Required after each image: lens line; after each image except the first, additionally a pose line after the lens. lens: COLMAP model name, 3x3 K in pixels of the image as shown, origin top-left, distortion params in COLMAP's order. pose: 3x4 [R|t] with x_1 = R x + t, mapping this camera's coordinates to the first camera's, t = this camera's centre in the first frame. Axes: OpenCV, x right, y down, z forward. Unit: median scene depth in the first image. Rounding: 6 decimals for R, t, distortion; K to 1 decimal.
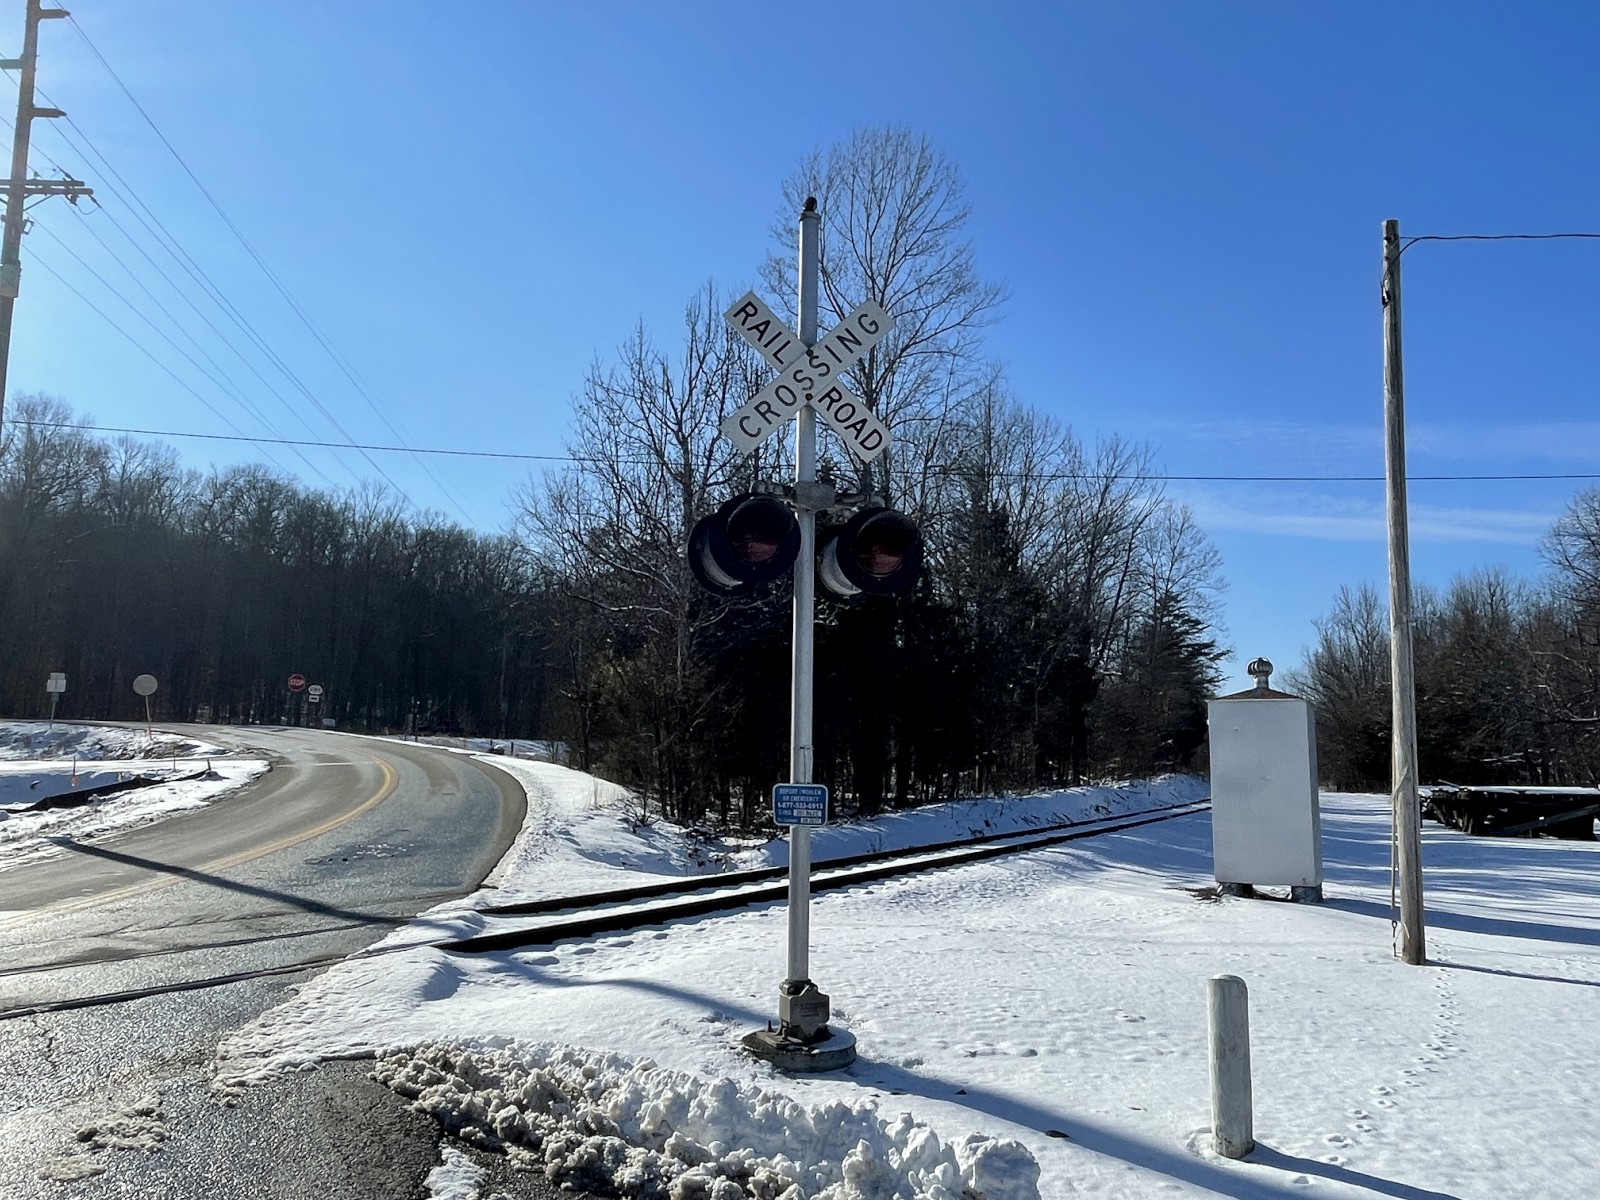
lens RADIAL K [[1113.0, 0, 800.5], [0, 1113.0, 599.6], [0, 0, 1]] dist [-0.000464, -0.006042]
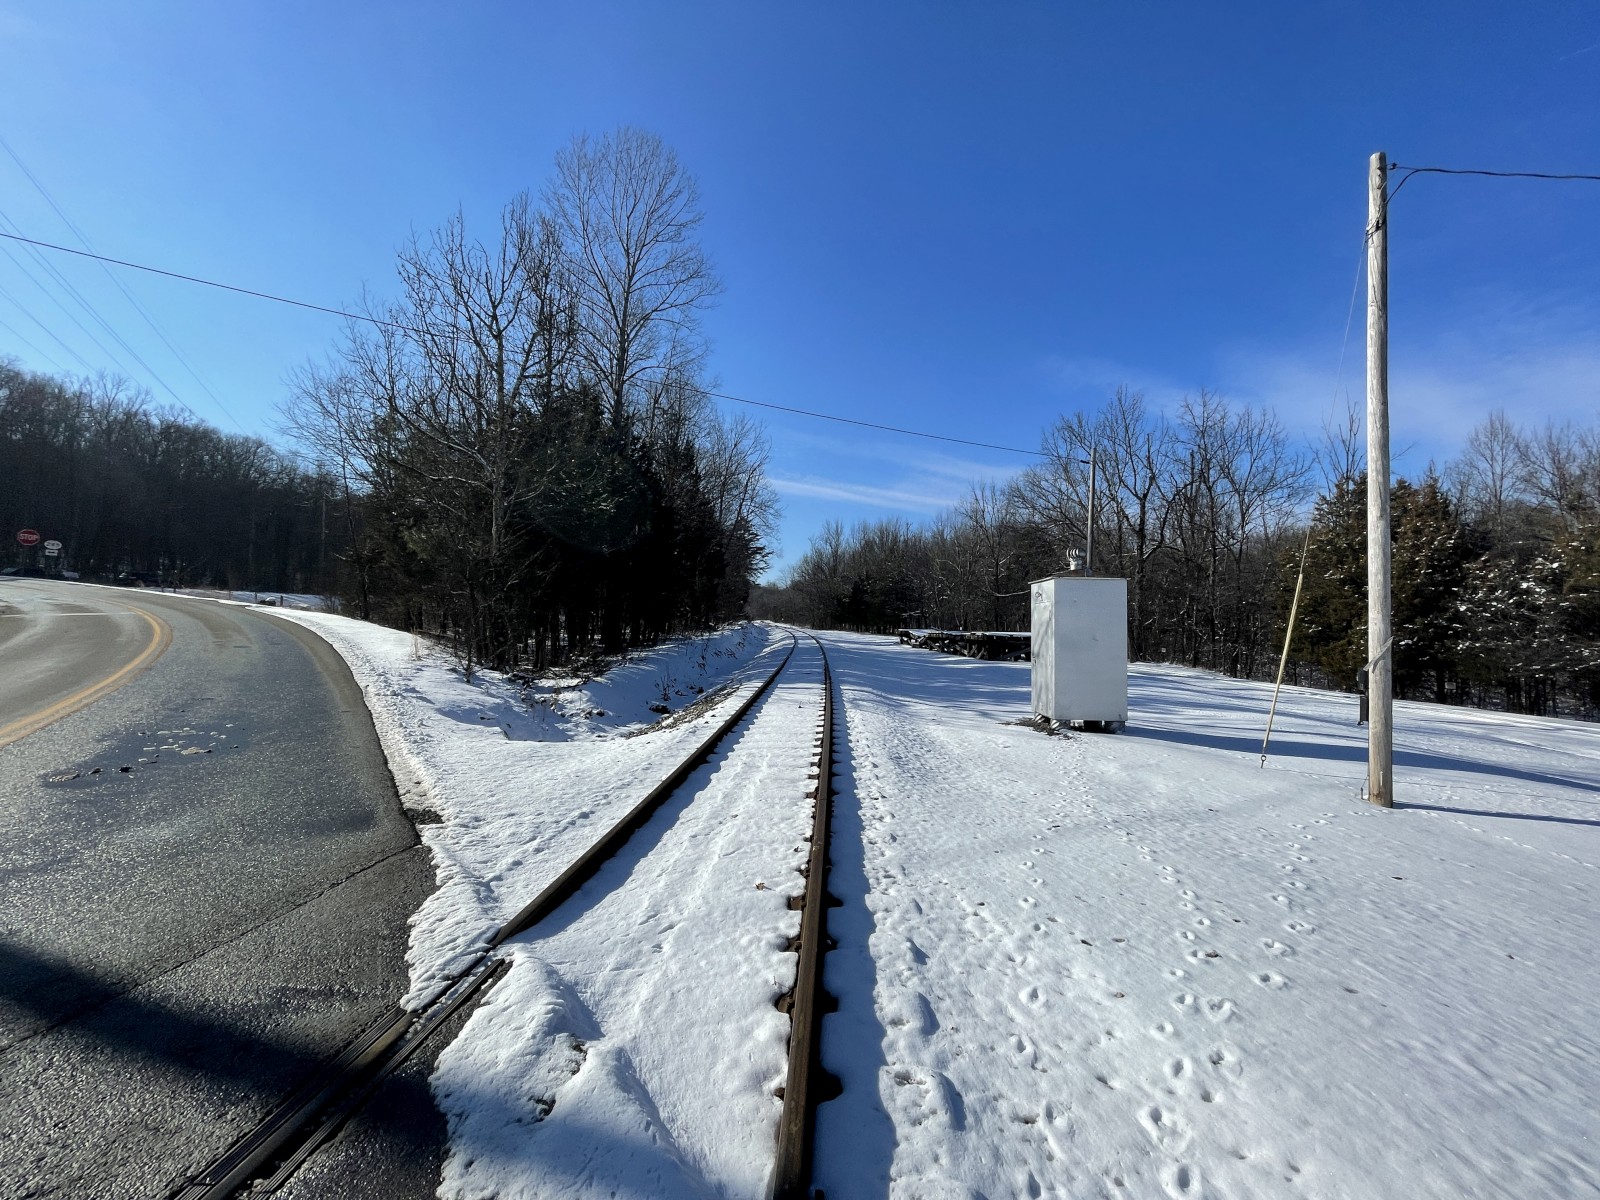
lens RADIAL K [[644.1, 0, 801.0], [0, 644.1, 602.5], [0, 0, 1]] dist [-0.003101, -0.000101]
pose [[0.899549, 0.015067, 0.436561, -0.115872], [-0.071758, 0.990925, 0.113659, 0.031993], [-0.430886, -0.133569, 0.892467, 0.267765]]
